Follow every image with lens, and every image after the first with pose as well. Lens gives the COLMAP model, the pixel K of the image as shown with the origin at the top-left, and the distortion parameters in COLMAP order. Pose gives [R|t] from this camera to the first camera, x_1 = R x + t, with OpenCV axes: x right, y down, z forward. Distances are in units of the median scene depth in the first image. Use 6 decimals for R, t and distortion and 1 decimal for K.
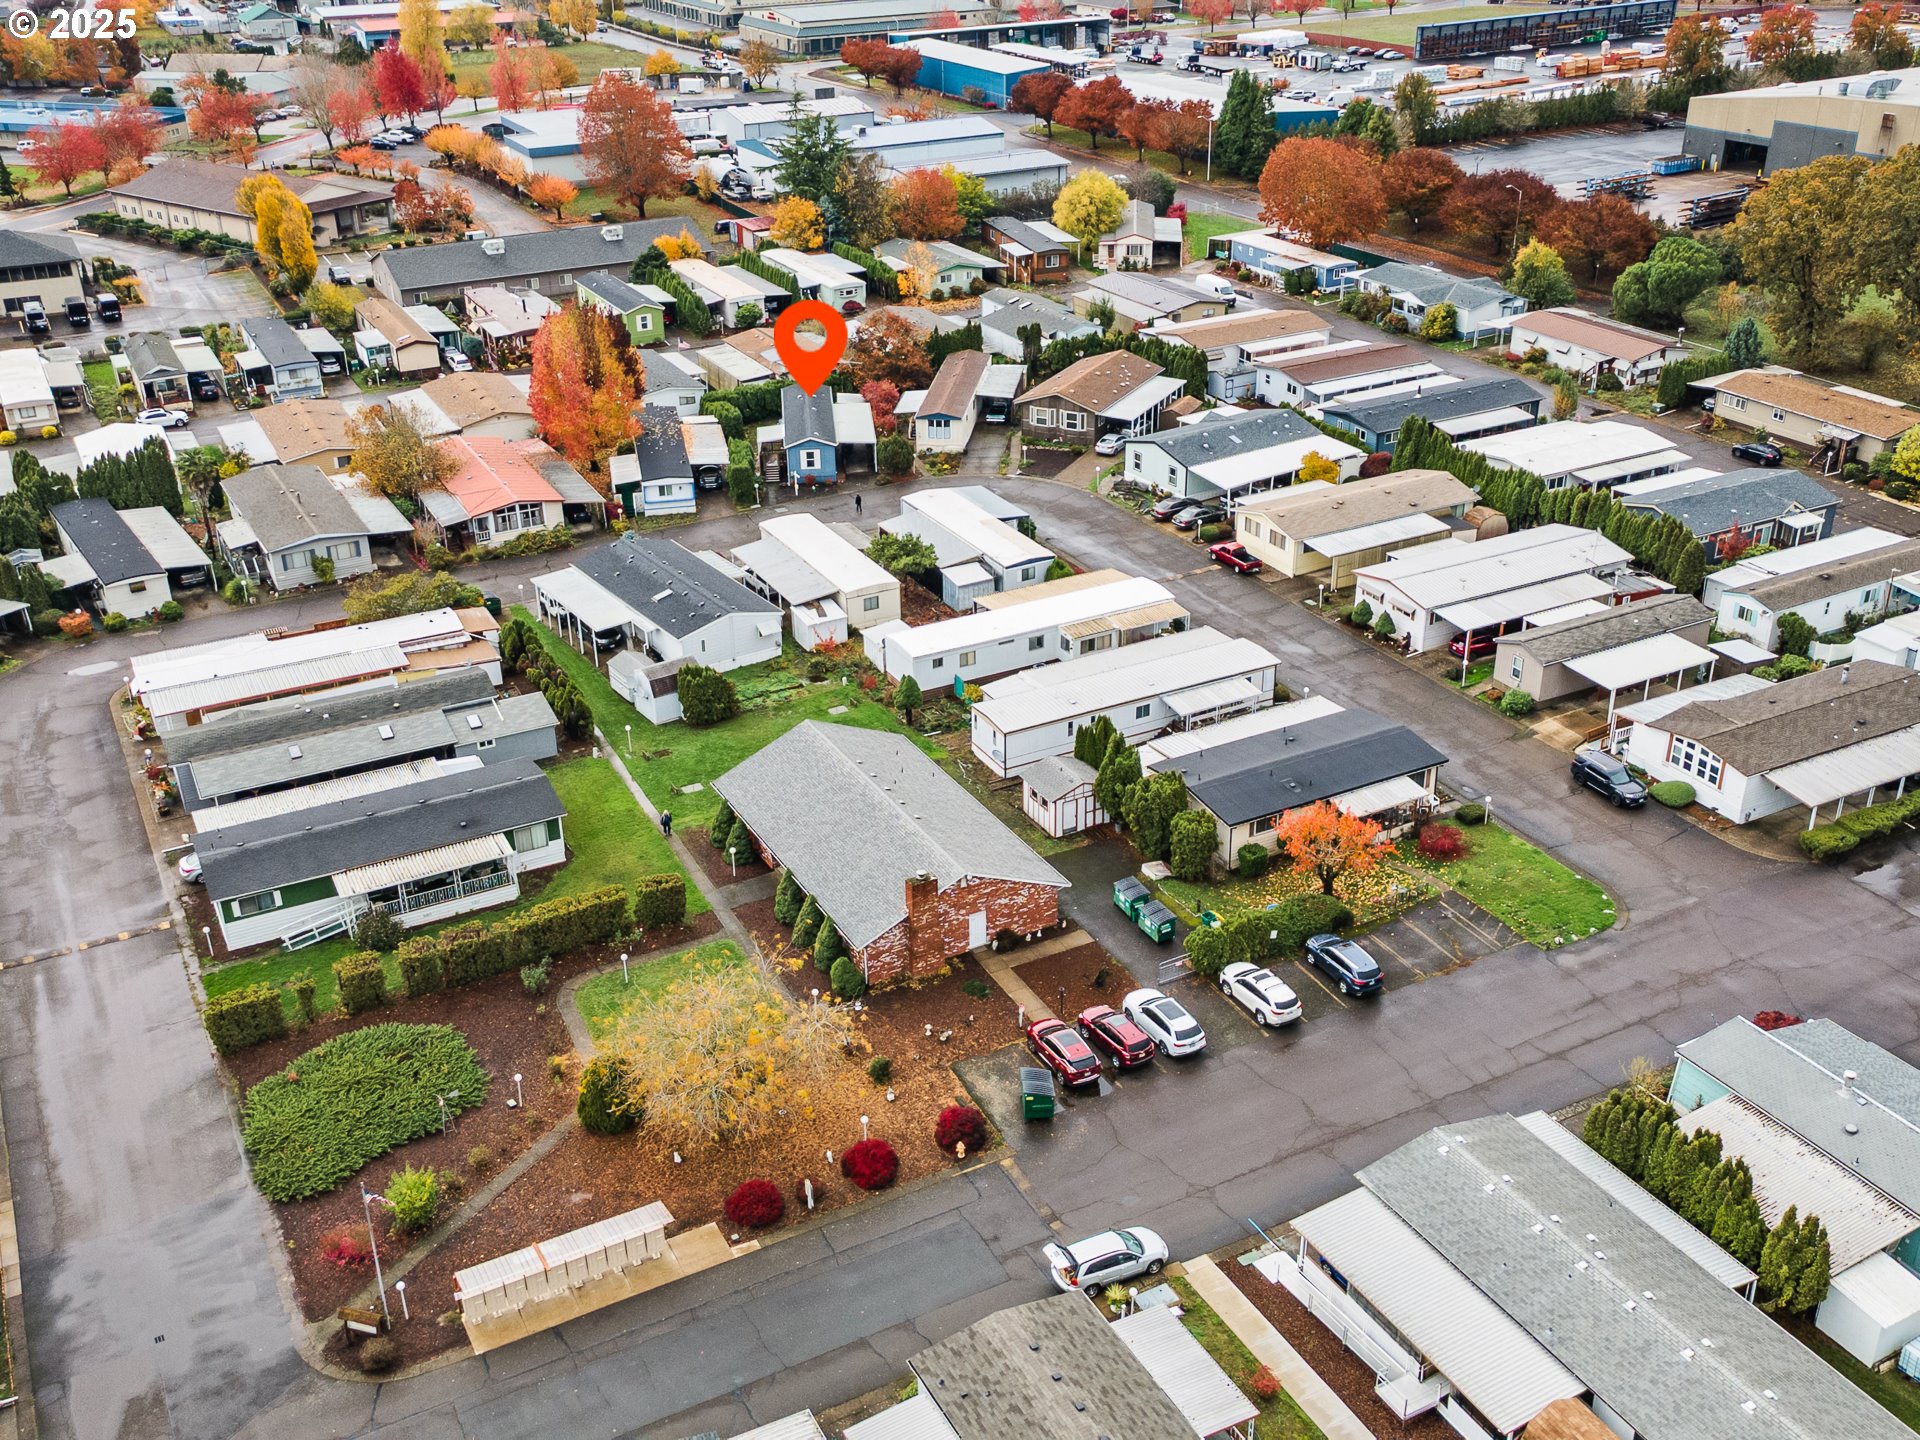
lens RADIAL K [[1844.9, 0, 960.0], [0, 1844.9, 720.0], [0, 0, 1]] dist [0.080163, -0.245493]
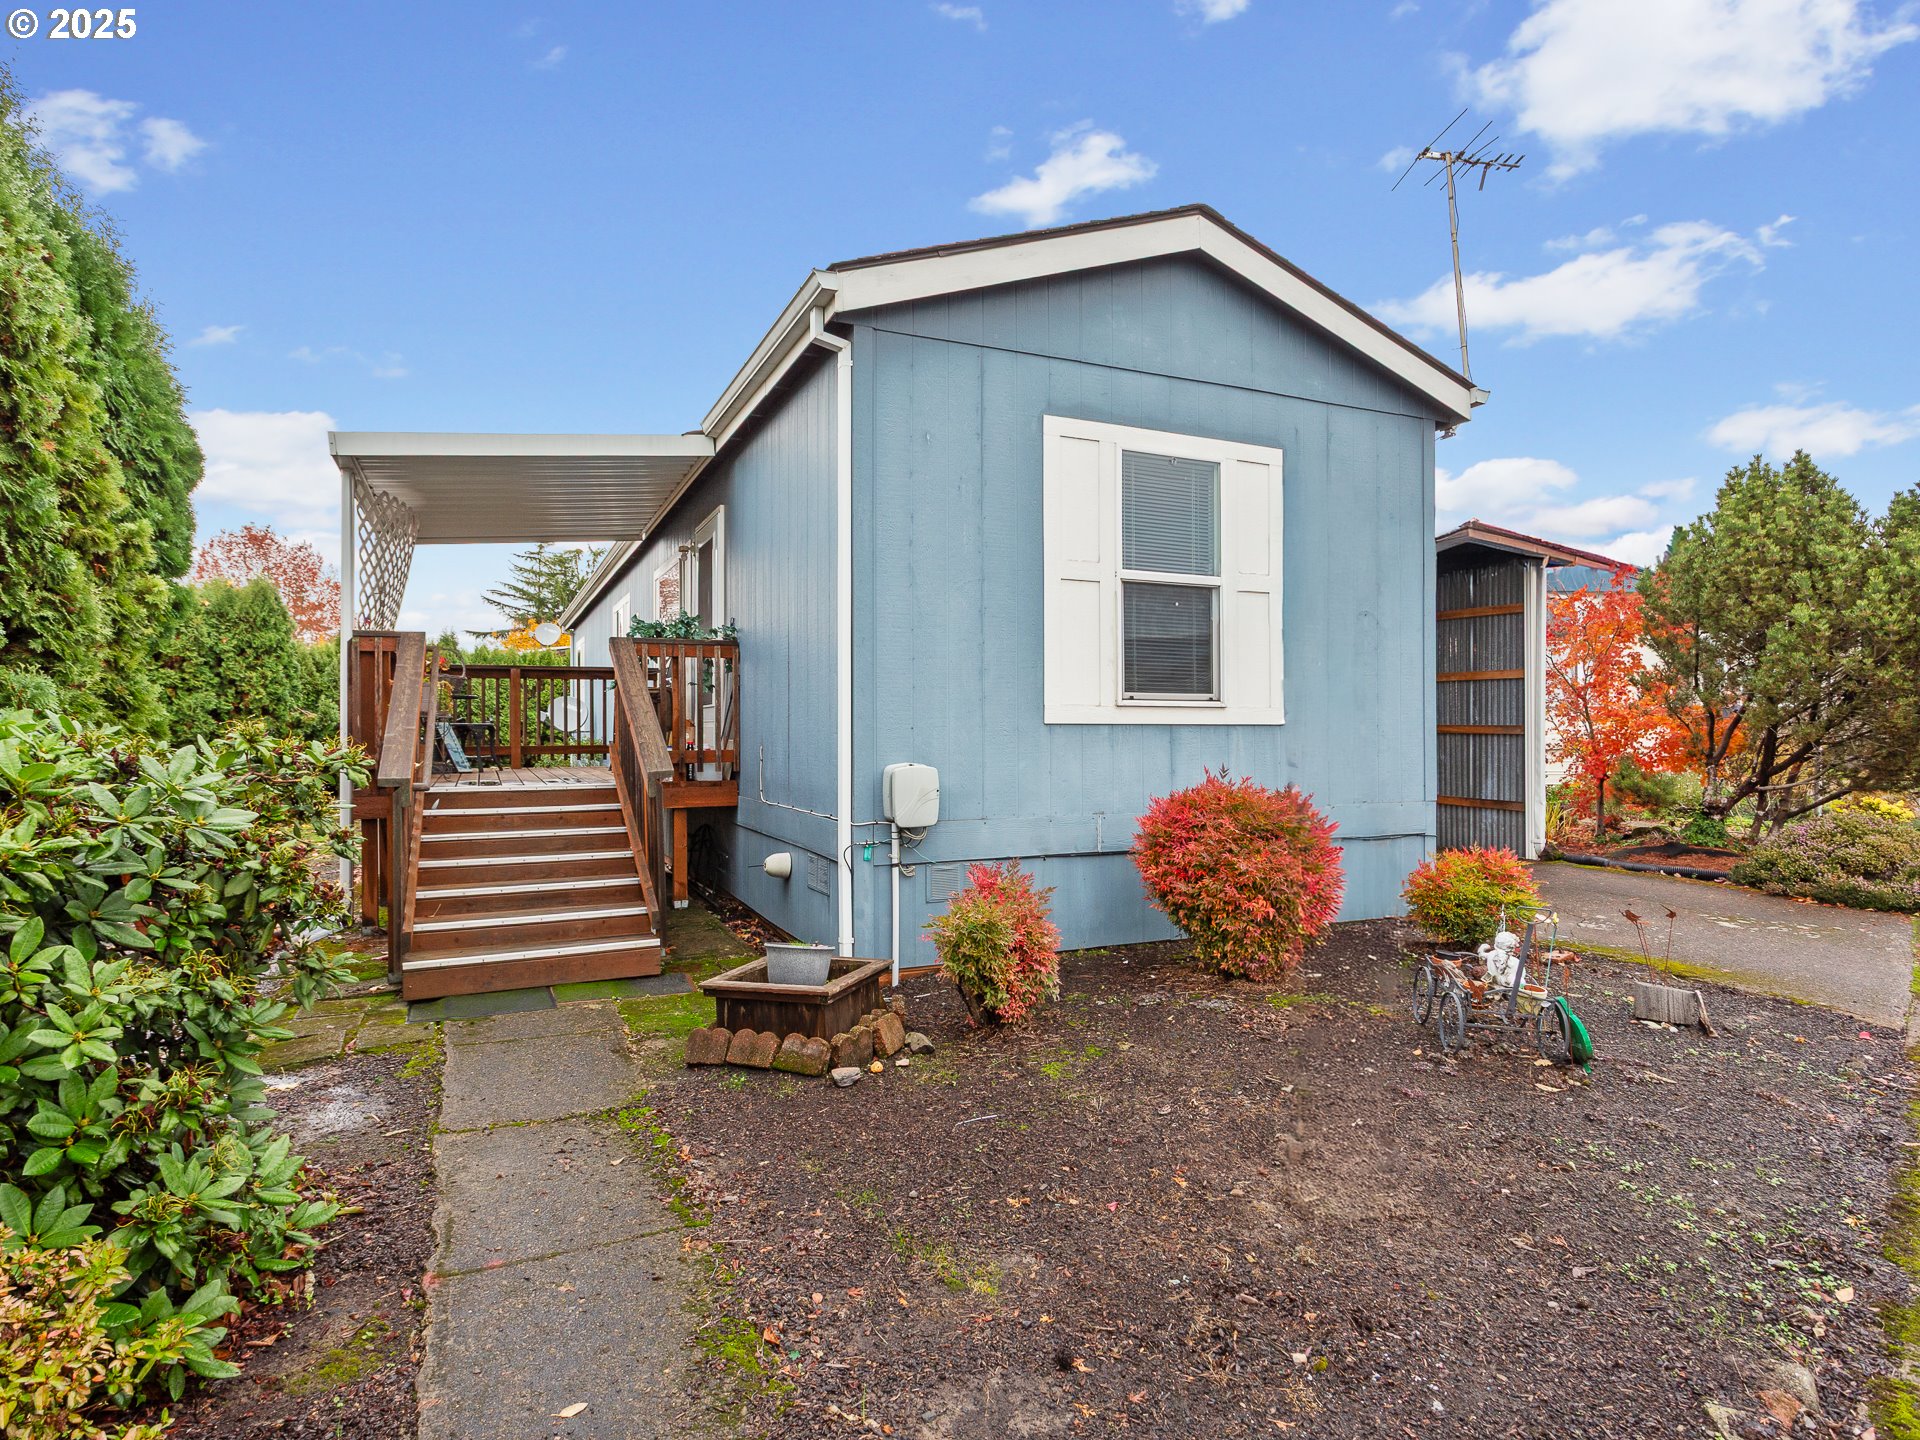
lens RADIAL K [[1032.8, 0, 952.5], [0, 1032.8, 733.0], [0, 0, 1]] dist [-0.000433, 0.002204]
pose [[0.946666, 0.013392, 0.321939, -0.095348], [0.132575, 0.894458, -0.427047, -0.115177], [-0.293680, 0.446952, 0.844977, 0.925987]]
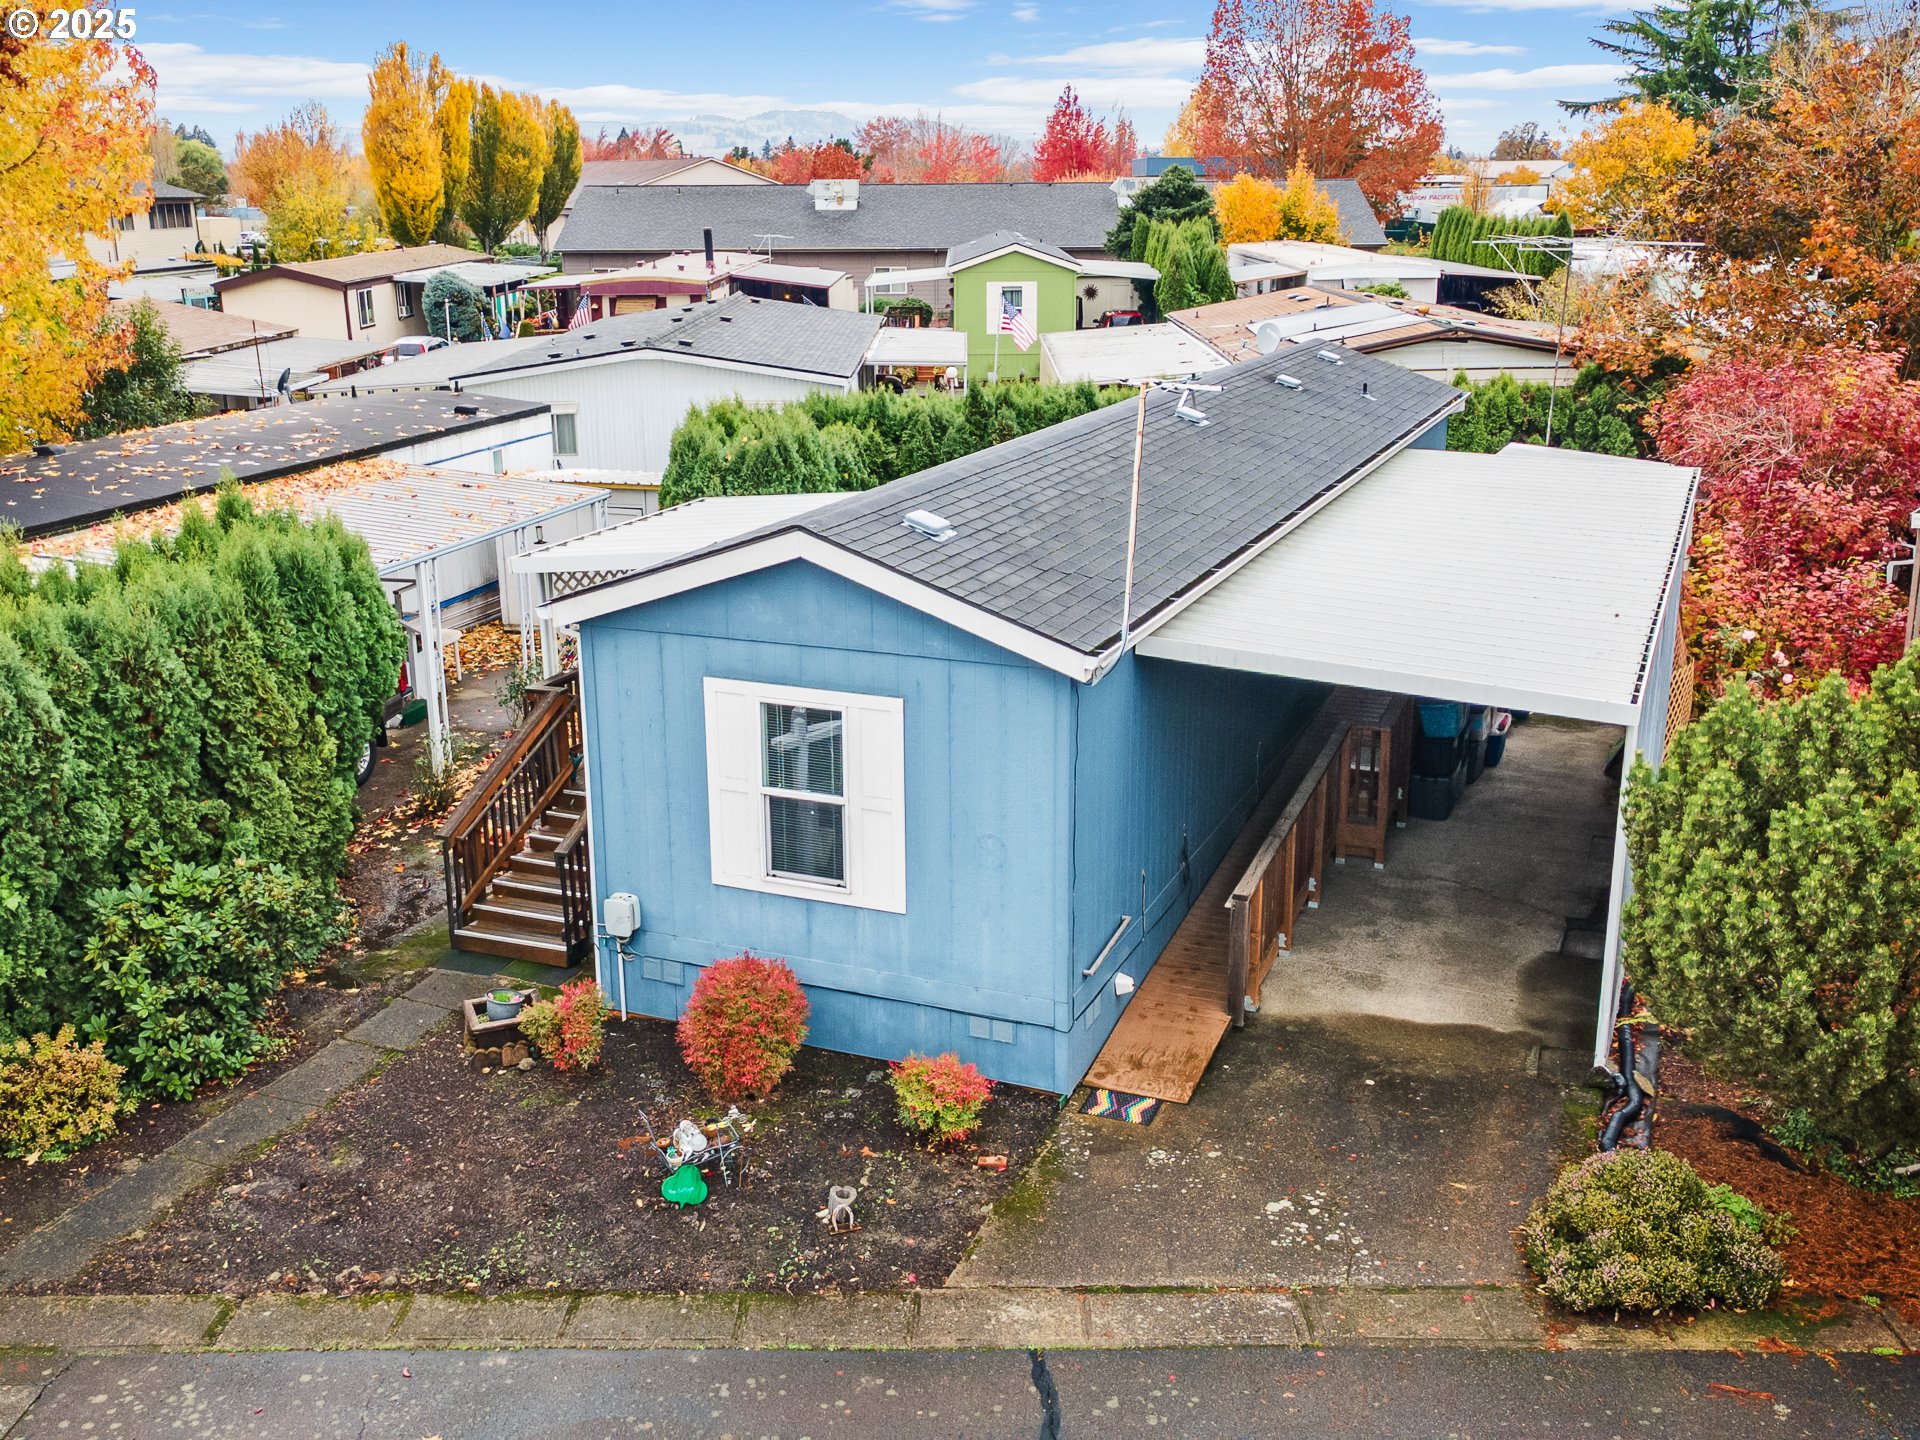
lens RADIAL K [[1851.8, 0, 951.4], [0, 1851.8, 723.5], [0, 0, 1]] dist [0.032399, -0.009035]
pose [[0.877623, 0.143607, -0.457335, -0.033564], [-0.221430, 0.967630, -0.121079, -0.128492], [0.425144, 0.207530, 0.881013, 0.880131]]
